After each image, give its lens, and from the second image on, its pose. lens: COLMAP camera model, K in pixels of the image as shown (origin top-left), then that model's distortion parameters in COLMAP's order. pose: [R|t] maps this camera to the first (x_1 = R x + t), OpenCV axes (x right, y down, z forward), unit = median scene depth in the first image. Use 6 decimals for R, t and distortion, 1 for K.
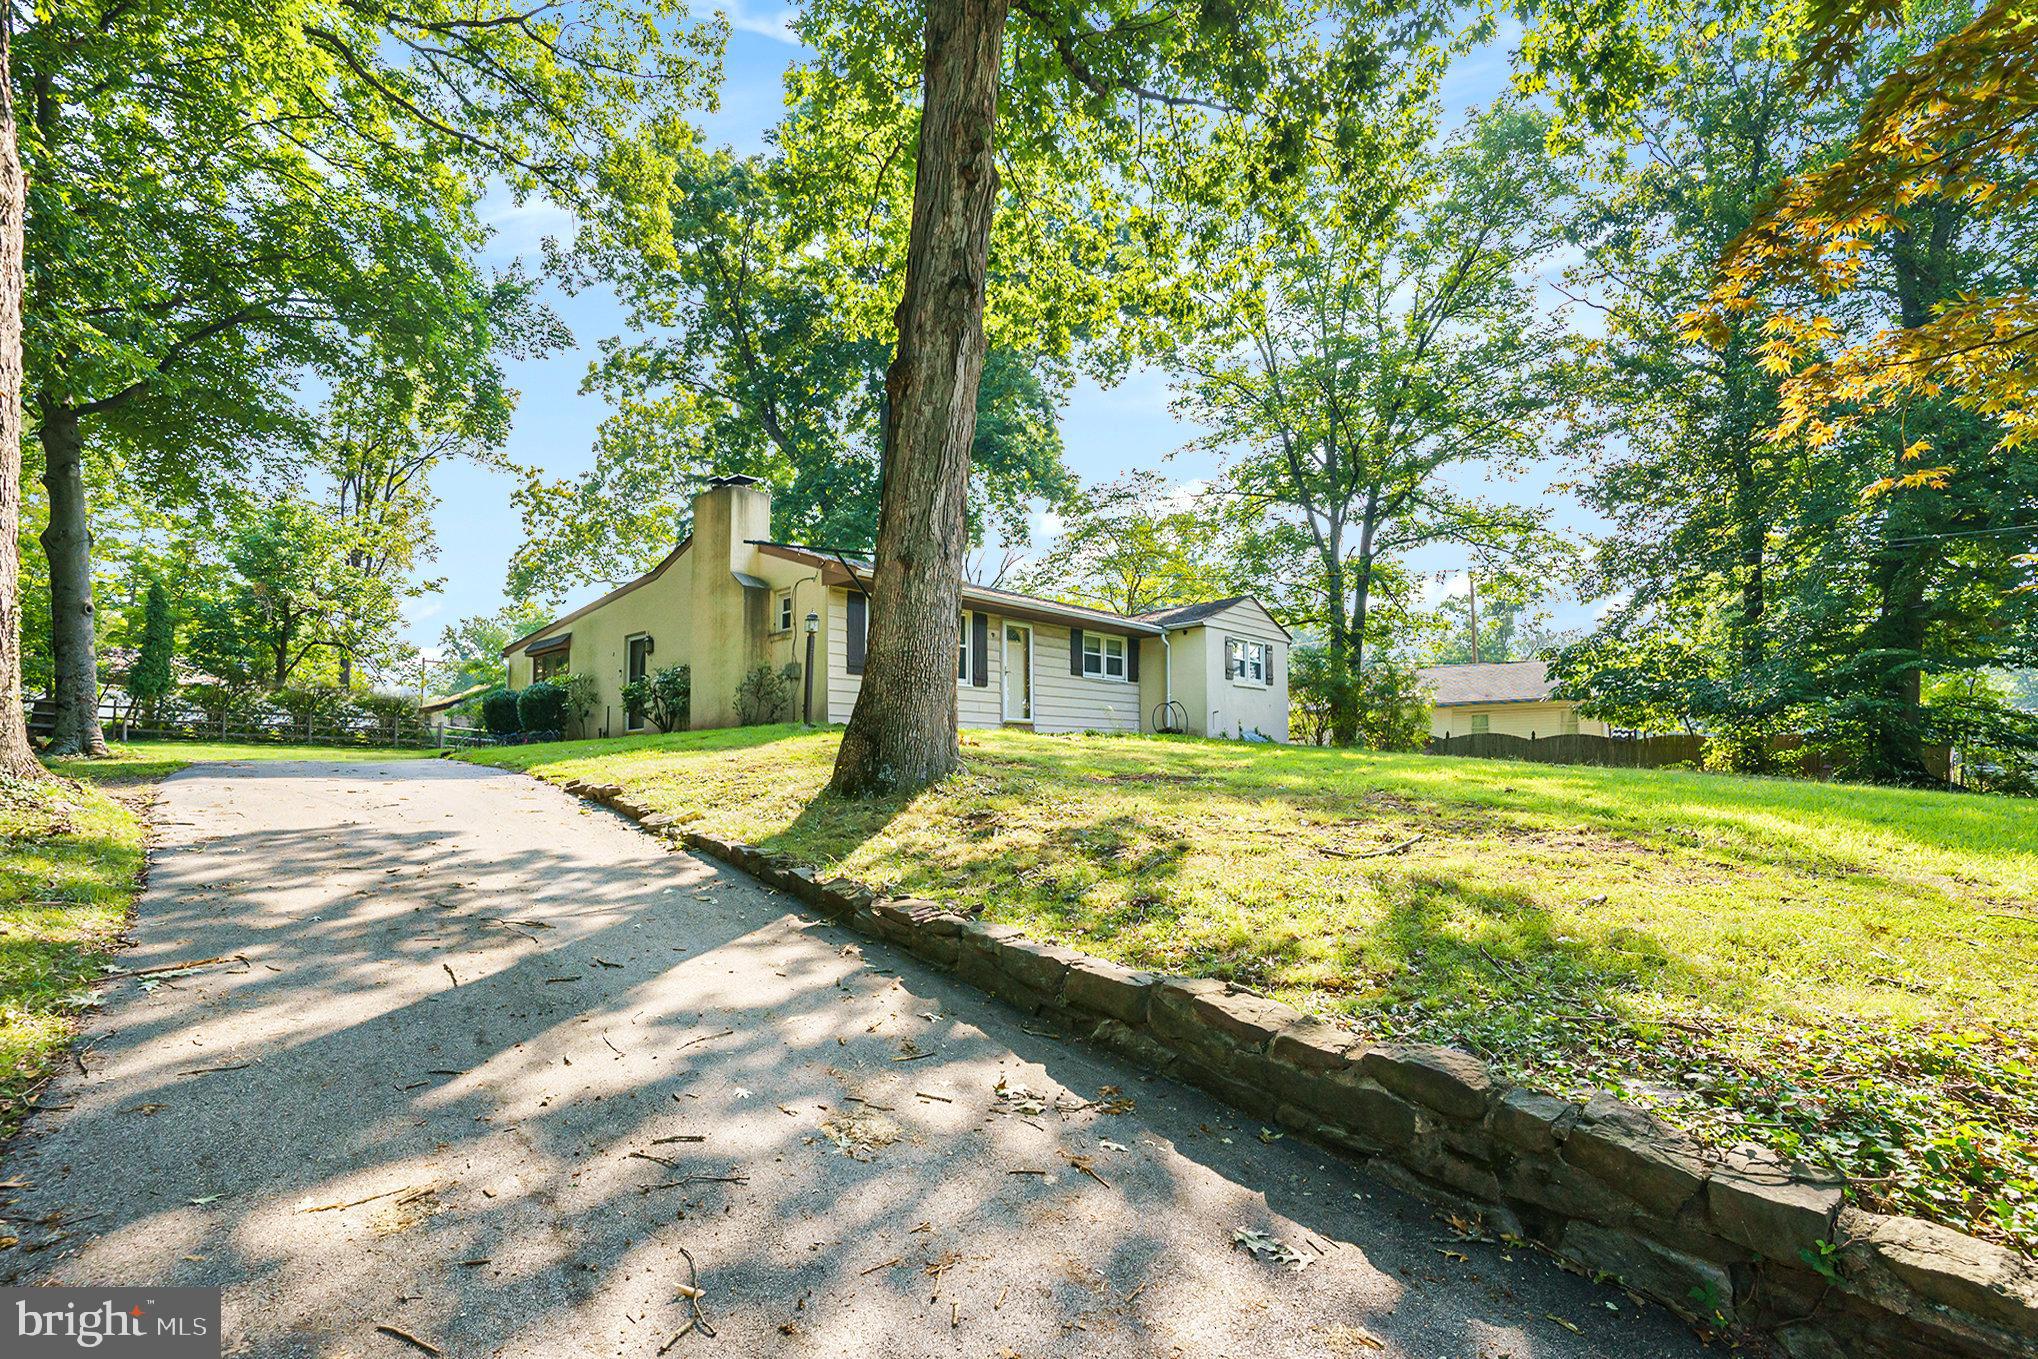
lens RADIAL K [[1074.5, 0, 1019.0], [0, 1074.5, 679.5], [0, 0, 1]] dist [-0.000137, 0.000079]
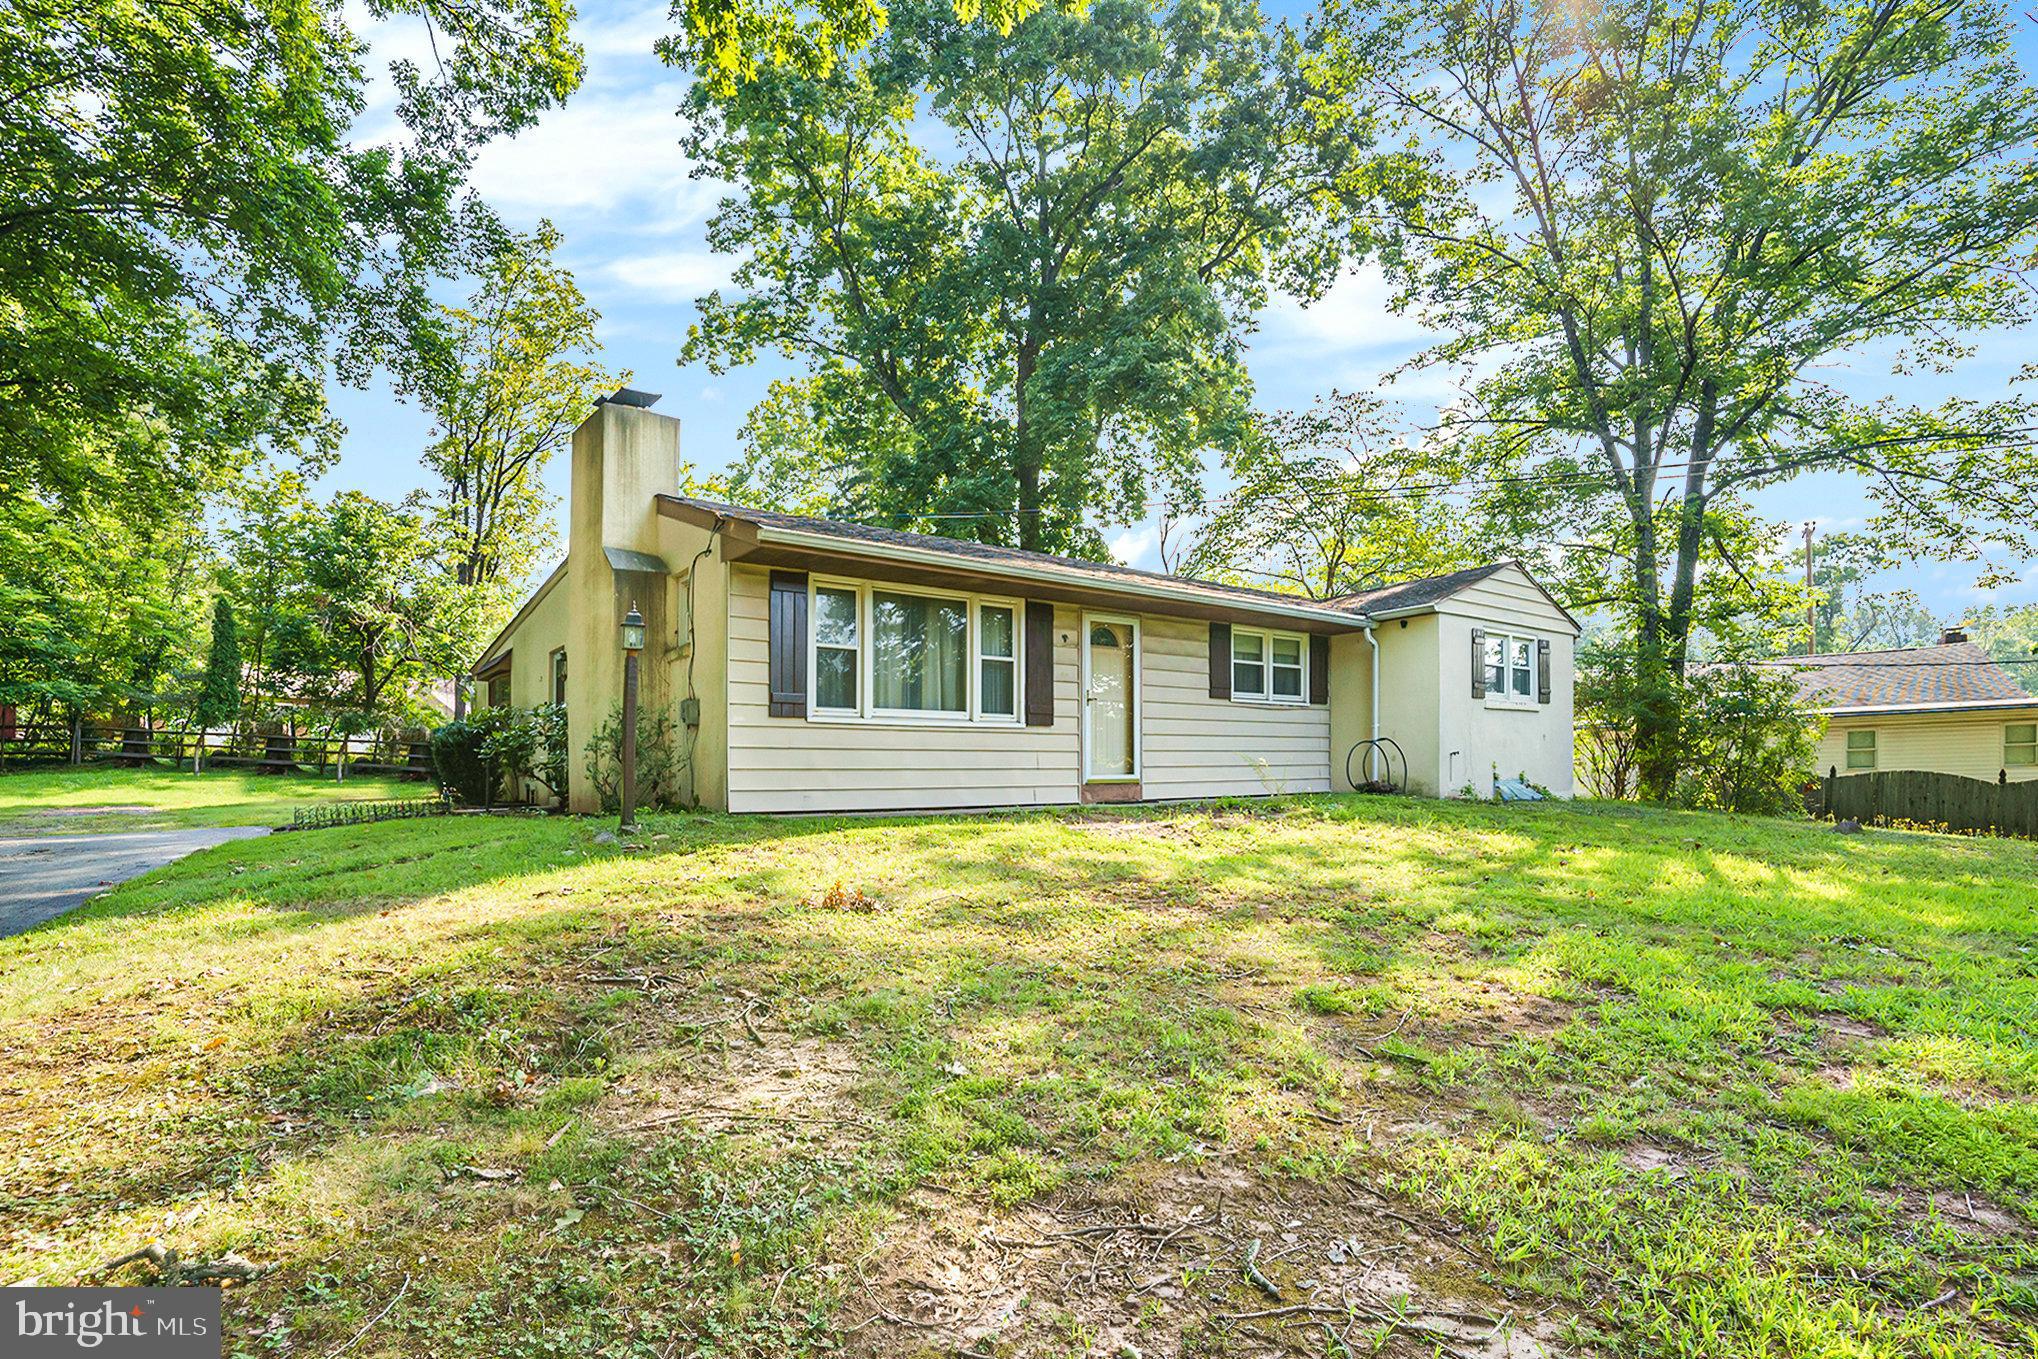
lens RADIAL K [[1095.6, 0, 1022.0], [0, 1095.6, 750.9], [0, 0, 1]] dist [-0.030252, 0.000443]
pose [[0.980452, -0.005383, -0.196687, 0.045242], [0.019156, 0.997489, 0.068186, -0.013066], [0.195826, -0.070621, 0.978092, 0.244704]]
